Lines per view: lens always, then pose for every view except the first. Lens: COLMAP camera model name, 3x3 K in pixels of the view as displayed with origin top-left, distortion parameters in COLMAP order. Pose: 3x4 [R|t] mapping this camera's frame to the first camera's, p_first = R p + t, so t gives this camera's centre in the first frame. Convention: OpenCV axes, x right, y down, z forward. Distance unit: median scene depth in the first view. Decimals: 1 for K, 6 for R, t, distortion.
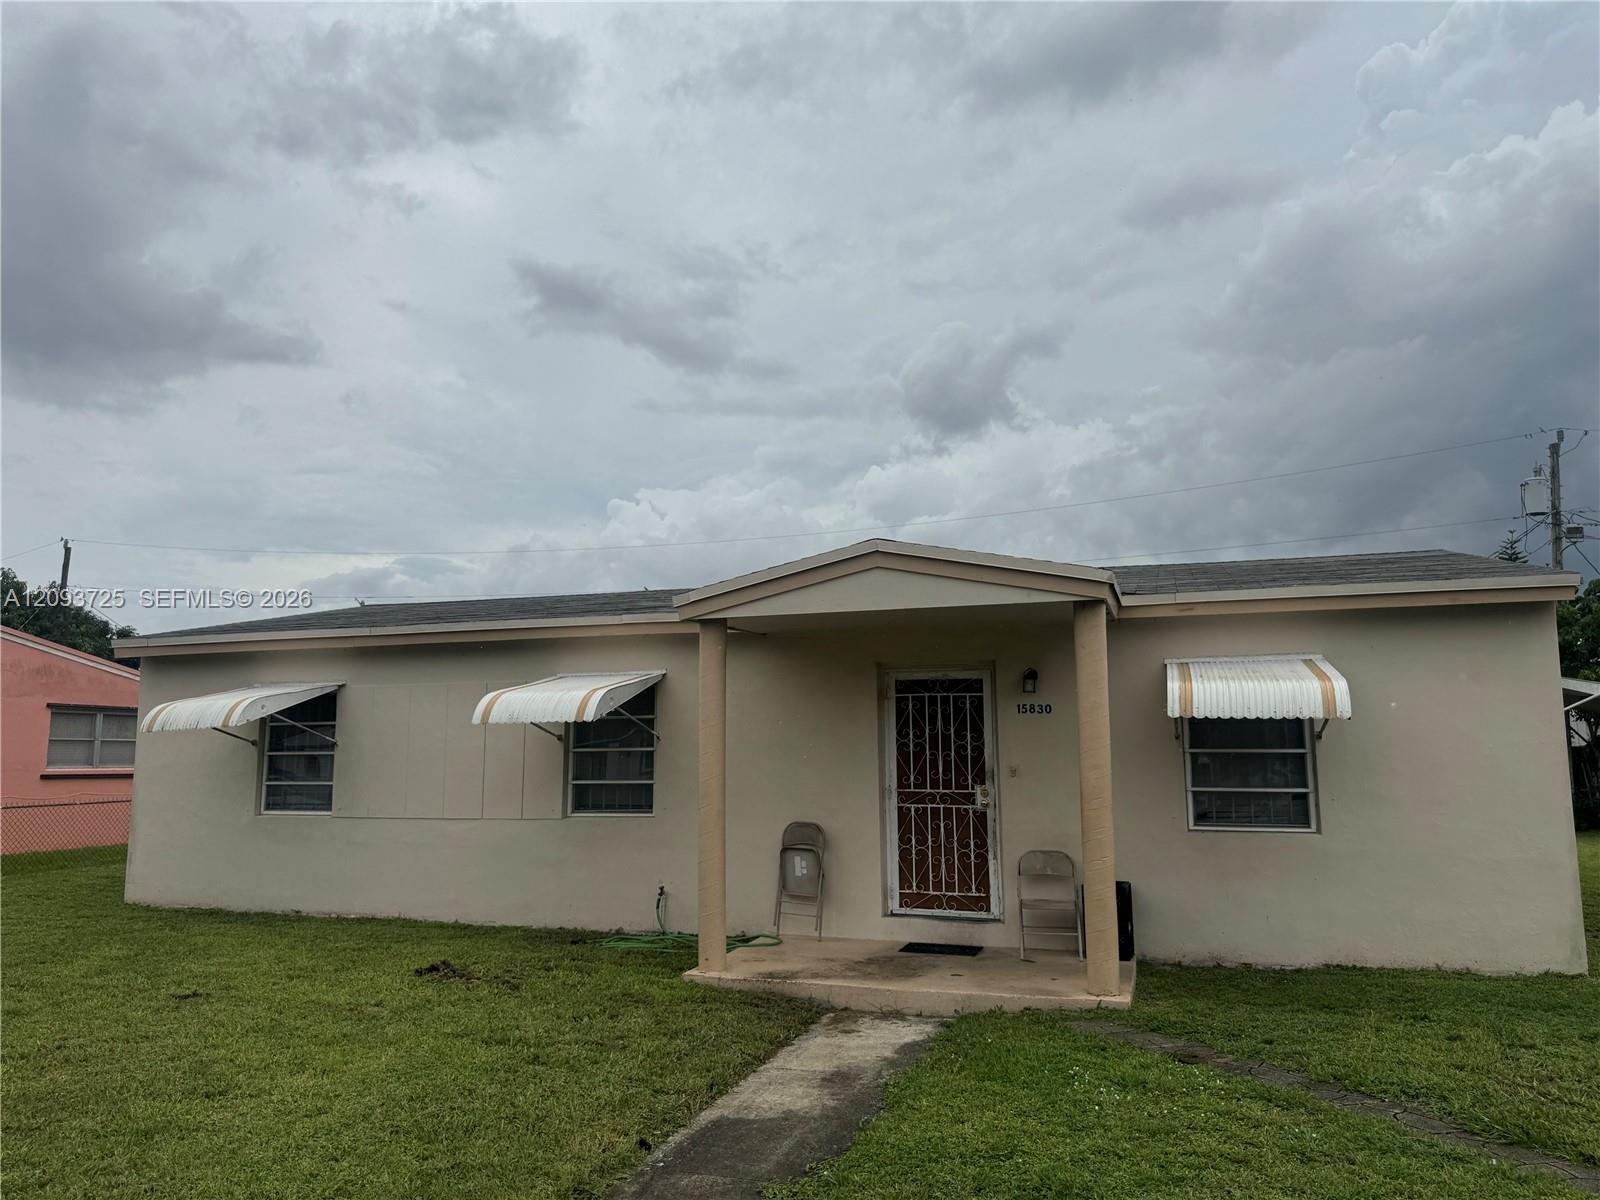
lens RADIAL K [[1087.5, 0, 800.0], [0, 1087.5, 600.0], [0, 0, 1]] dist [0.114422, -0.121282]
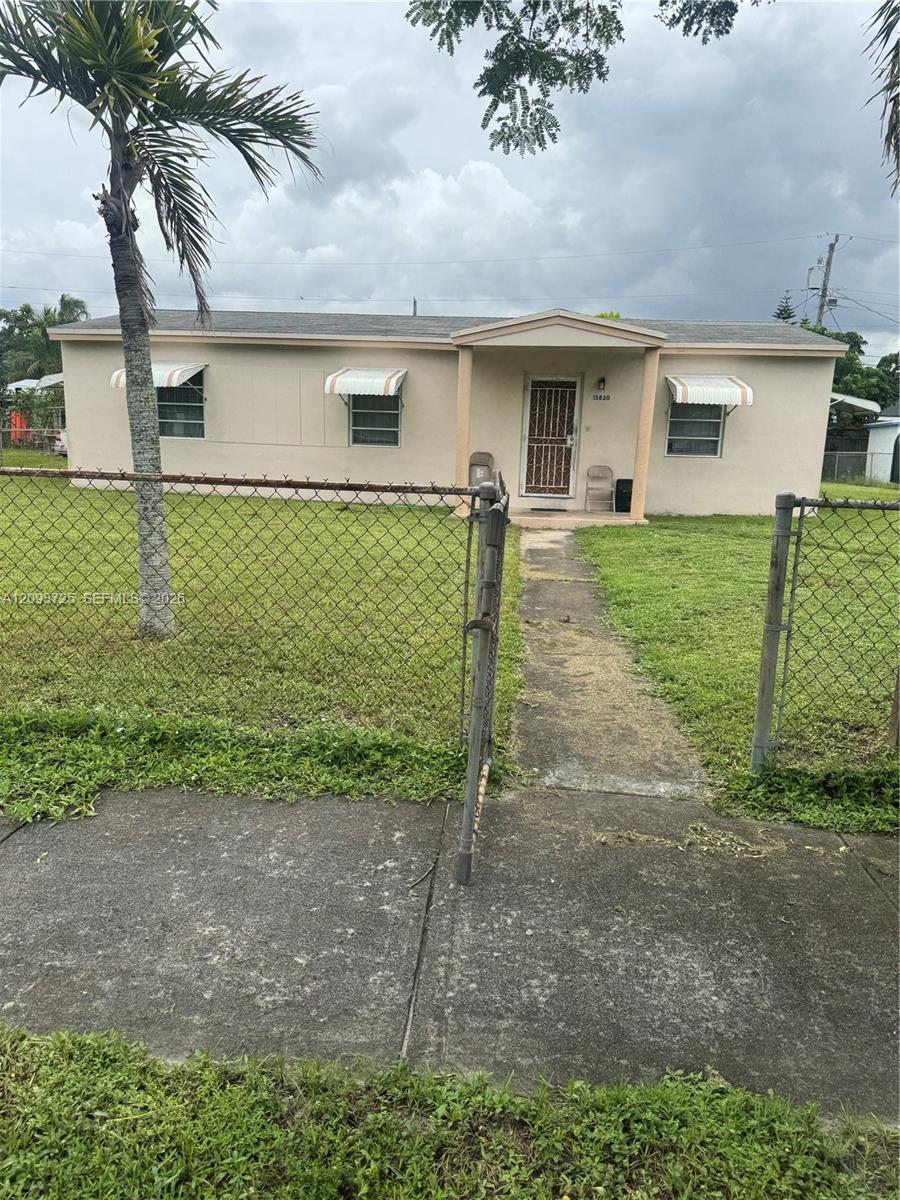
lens RADIAL K [[815.6, 0, 450.0], [0, 815.6, 600.0], [0, 0, 1]] dist [0.114422, -0.121282]
pose [[0.973756, -0.013615, 0.227187, -0.411747], [-0.063623, 0.942128, 0.329161, -0.033456], [-0.218520, -0.334977, 0.916537, -0.475854]]
